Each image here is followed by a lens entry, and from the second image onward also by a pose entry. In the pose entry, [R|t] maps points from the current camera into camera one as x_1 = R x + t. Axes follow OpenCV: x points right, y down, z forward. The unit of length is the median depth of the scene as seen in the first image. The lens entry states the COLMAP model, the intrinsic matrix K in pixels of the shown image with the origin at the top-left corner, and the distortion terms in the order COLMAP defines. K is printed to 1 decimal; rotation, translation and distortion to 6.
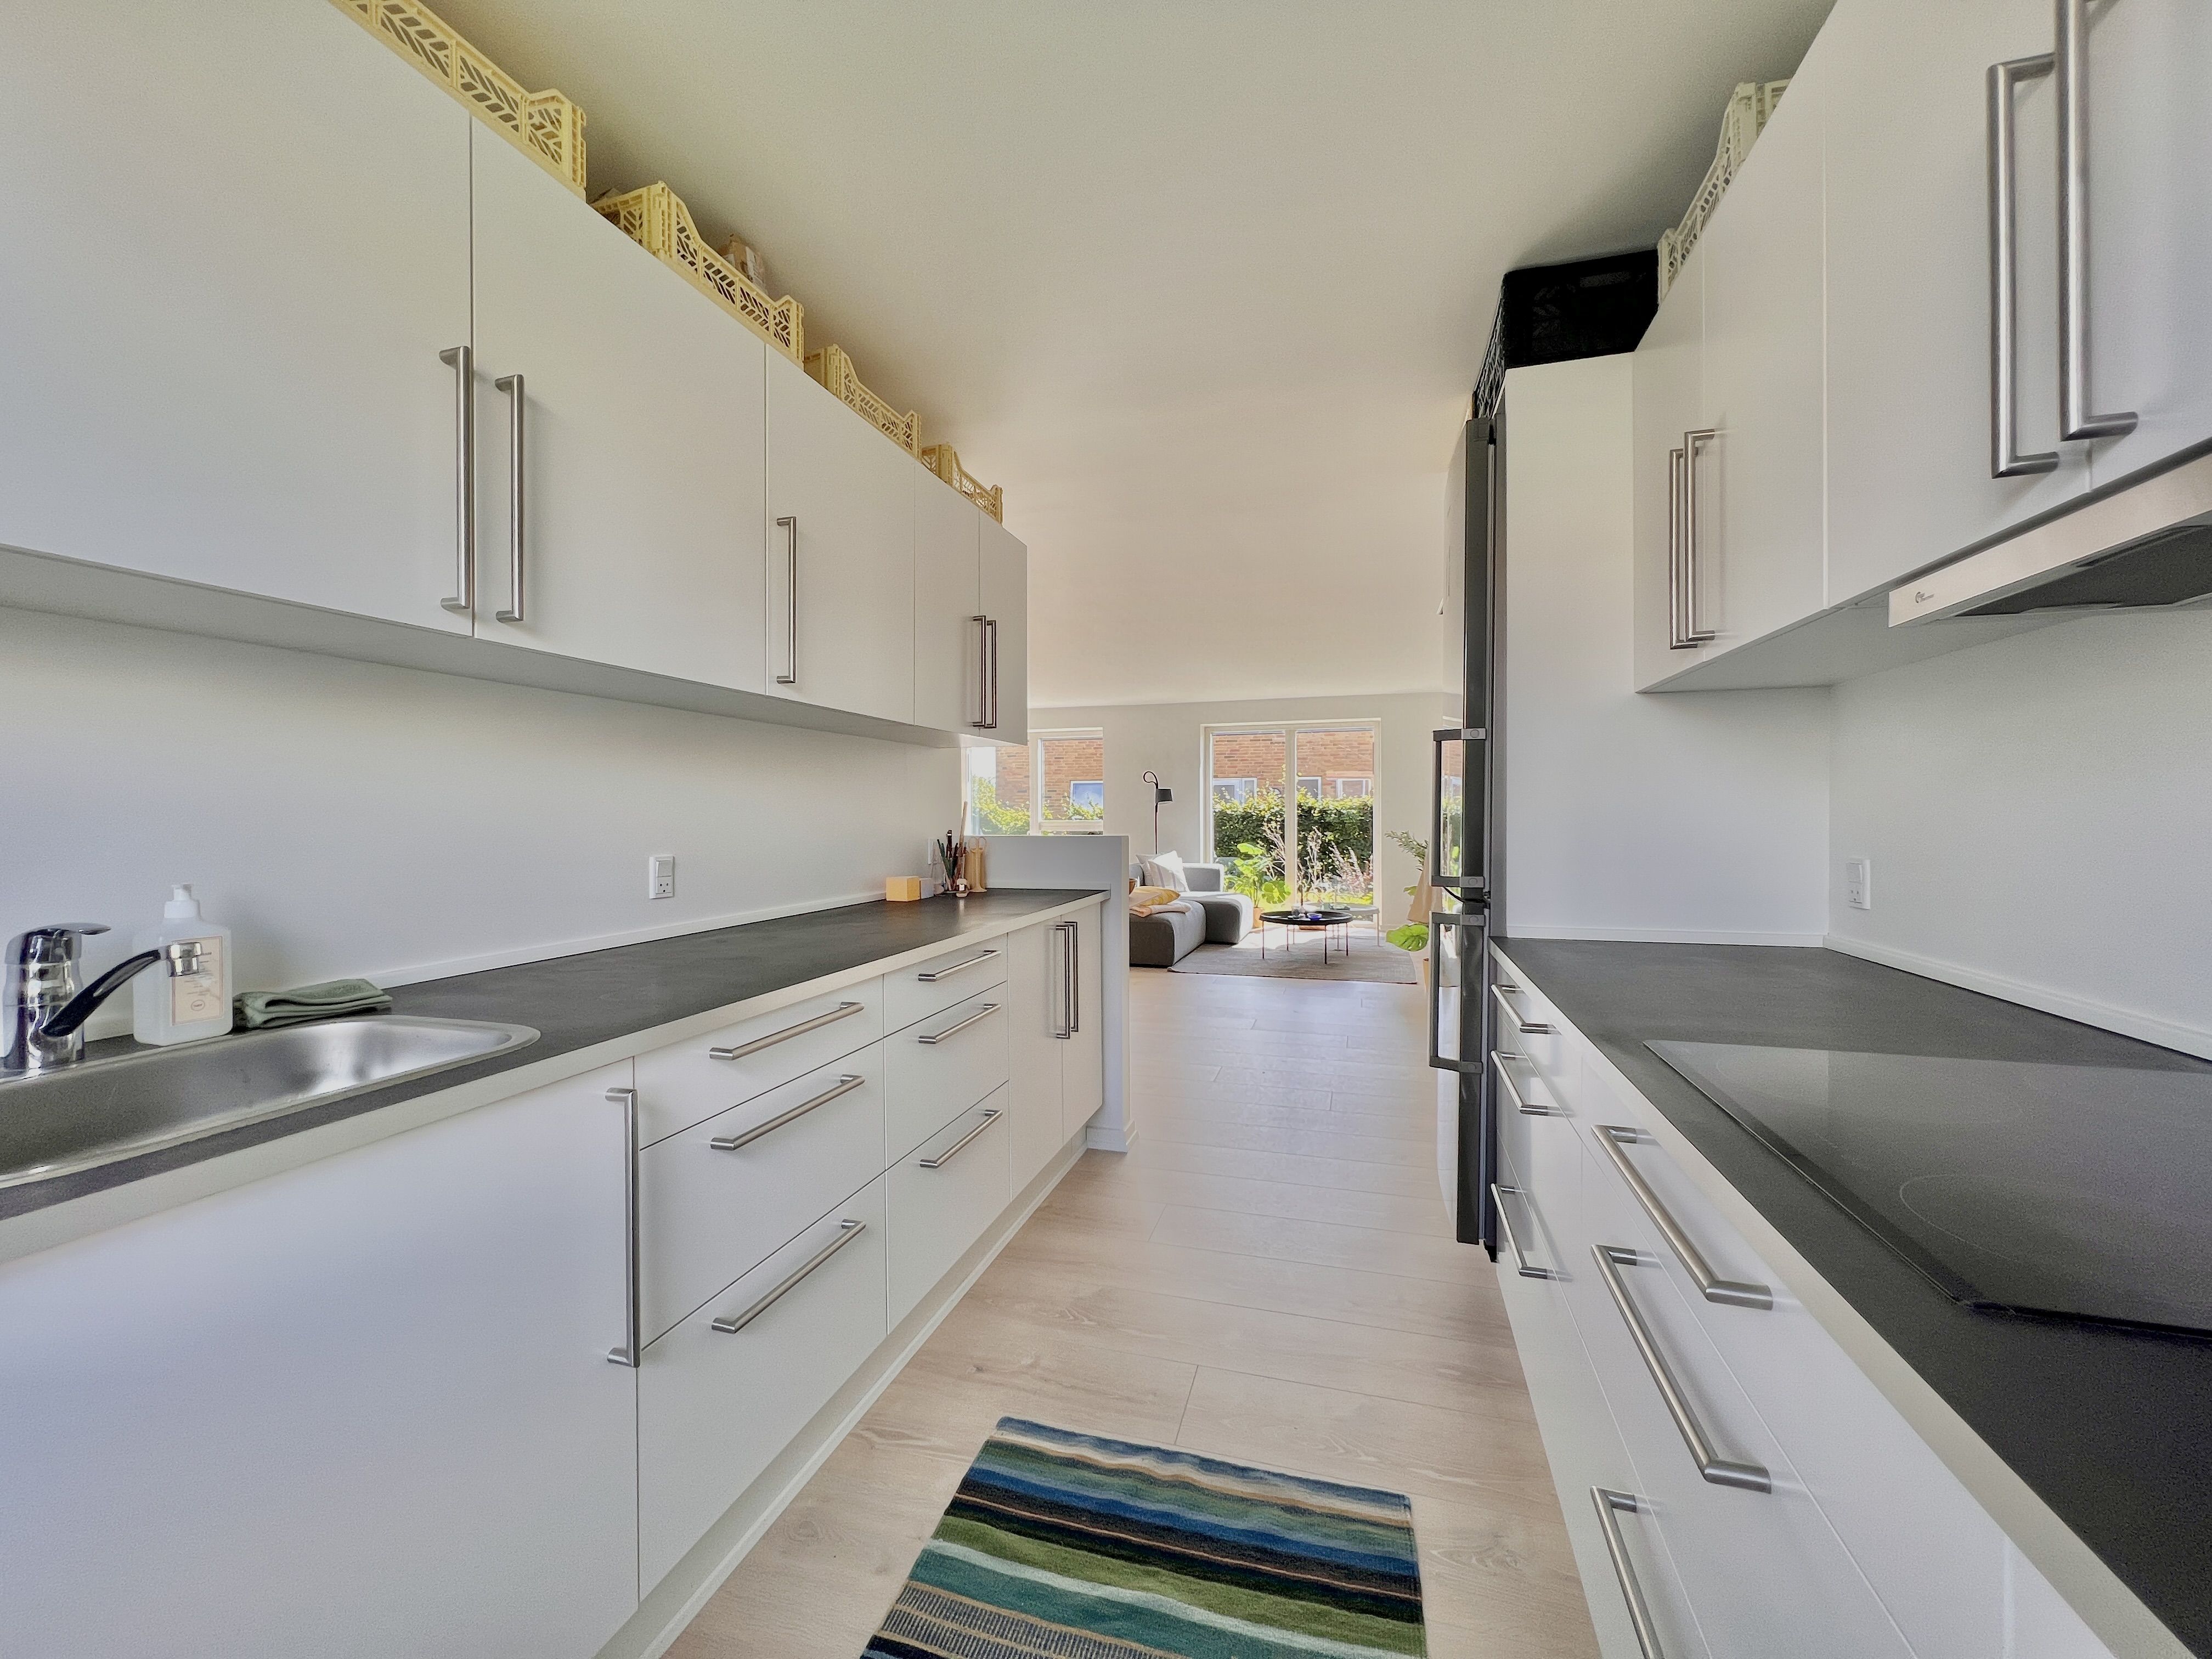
lens RADIAL K [[910.5, 0, 1101.4], [0, 910.5, 824.7], [0, 0, 1]] dist [0.001048, 0.000368]
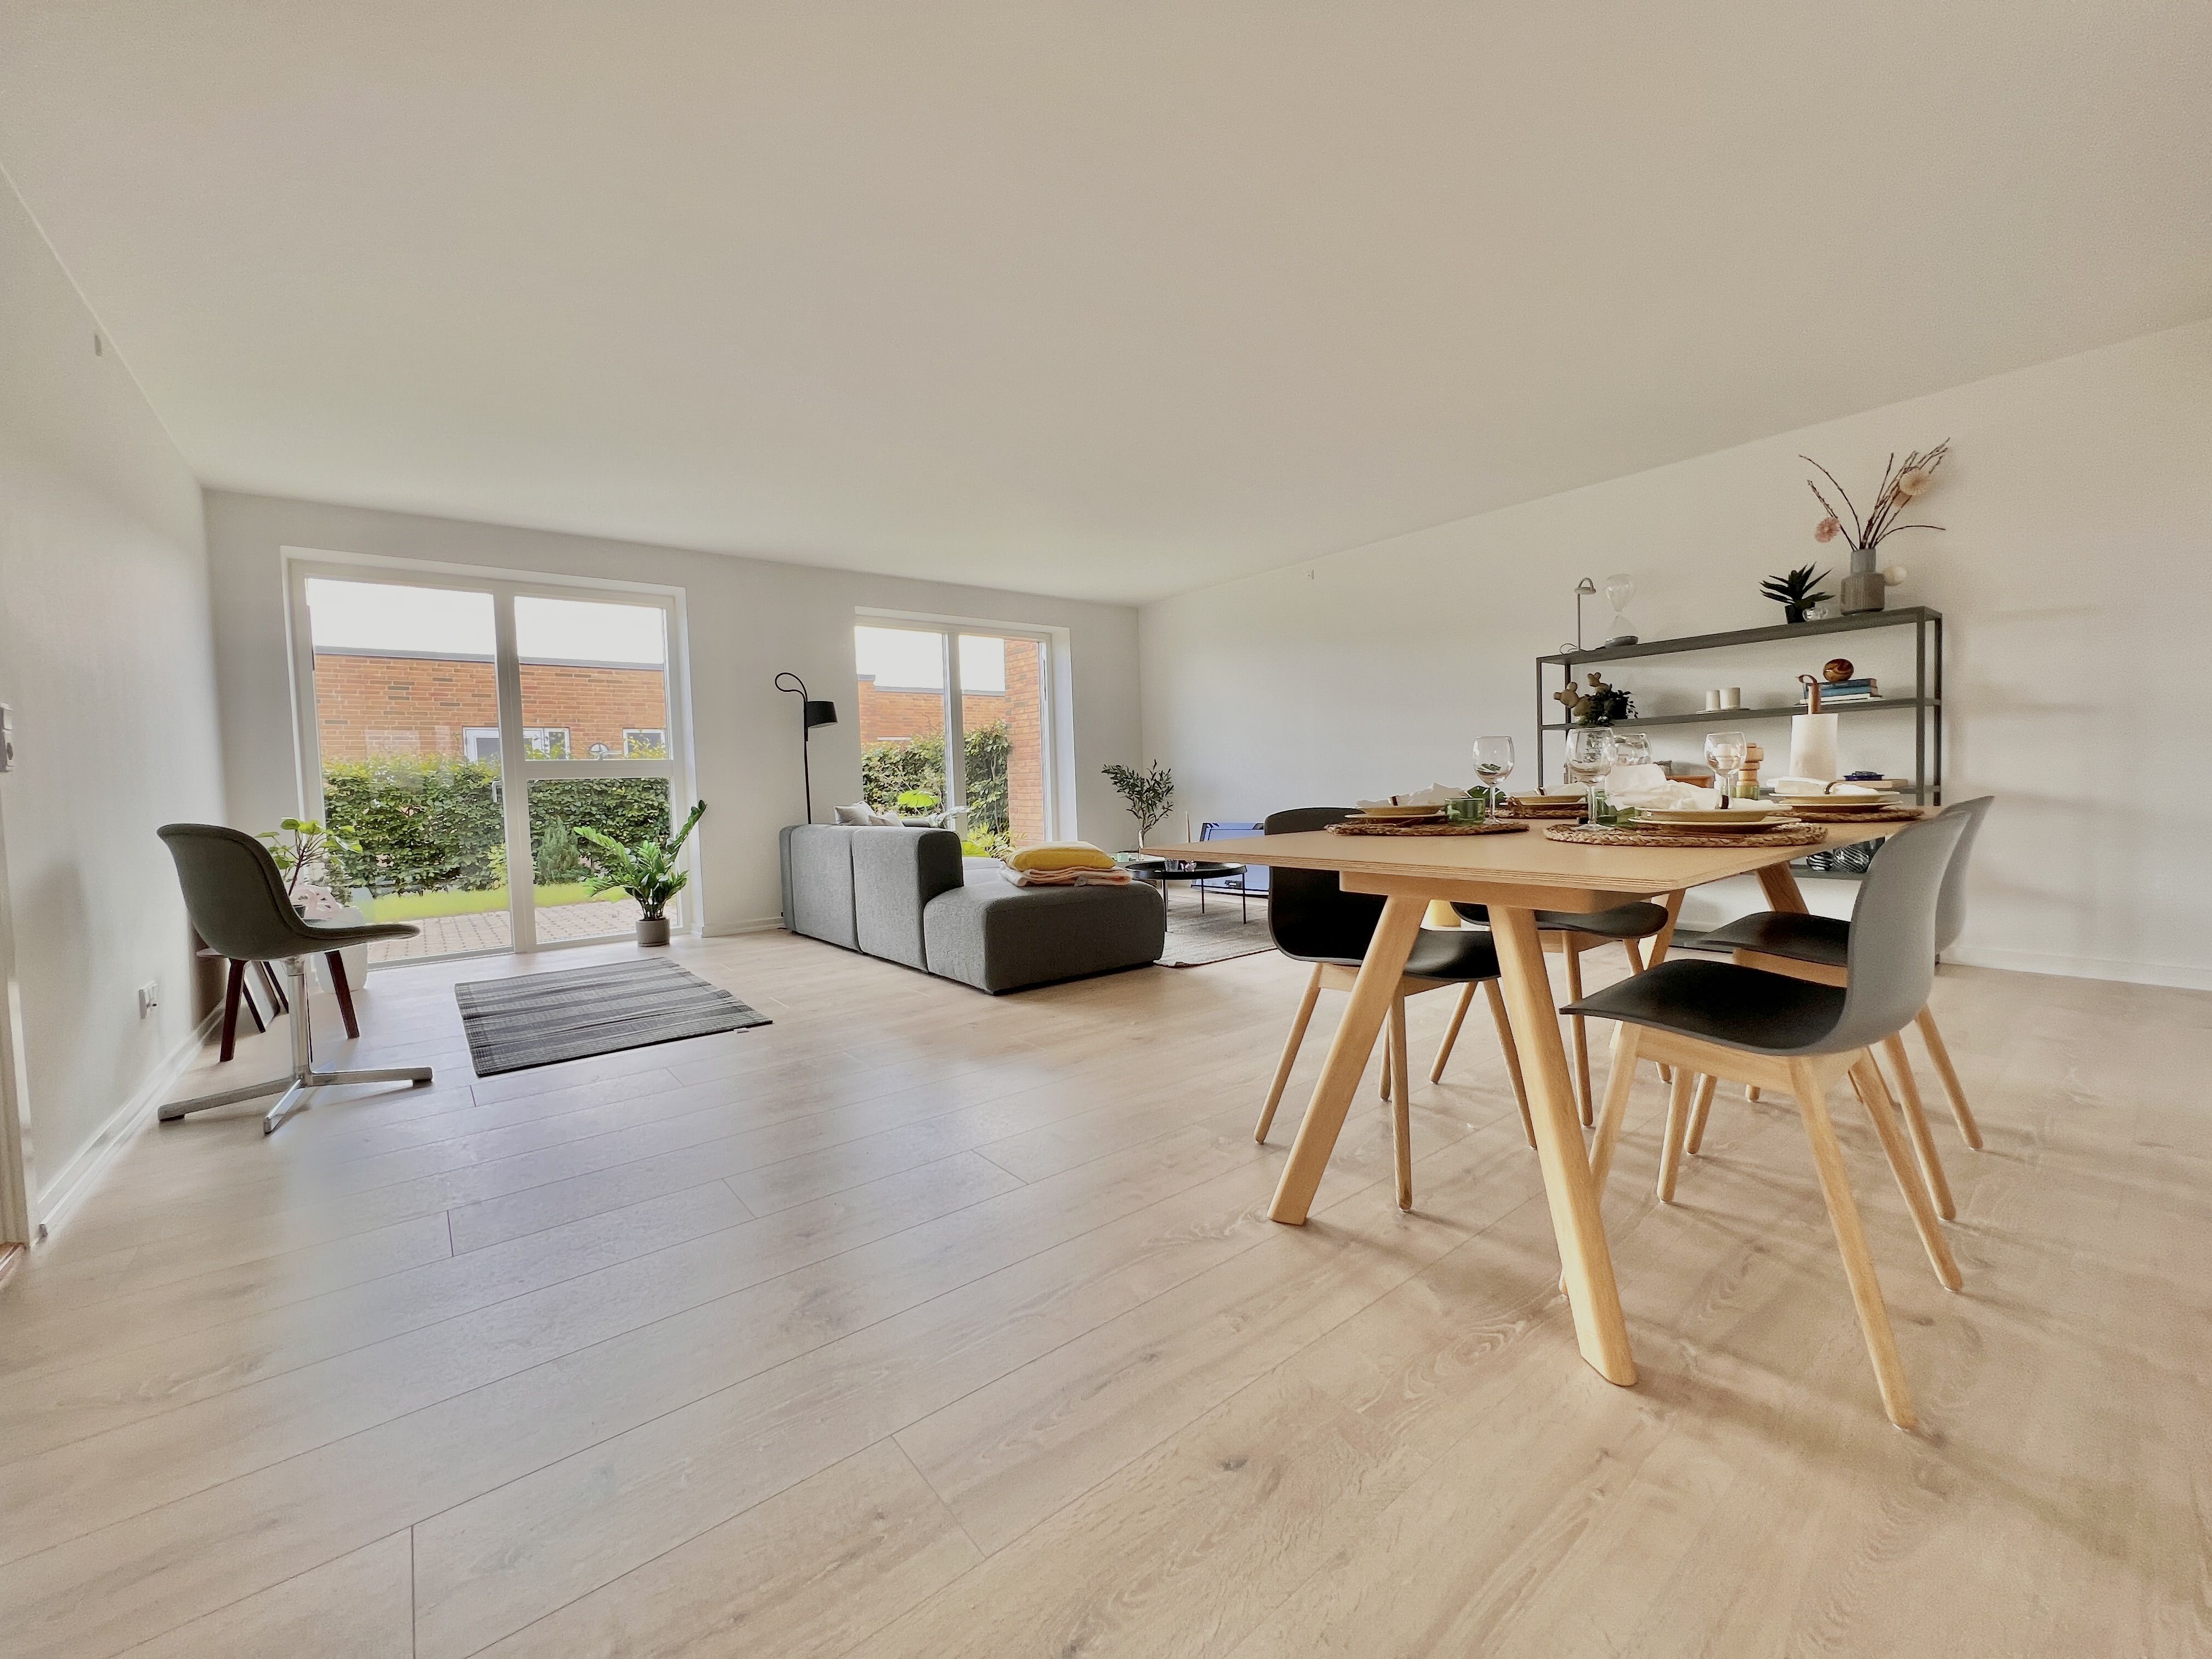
lens RADIAL K [[910.5, 0, 1086.1], [0, 910.5, 830.9], [0, 0, 1]] dist [0.001048, 0.000368]
pose [[0.586219, -0.054047, 0.808348, -0.338388], [0.033992, 0.998534, 0.042112, 0.028307], [-0.809439, 0.002791, 0.587197, 0.510583]]
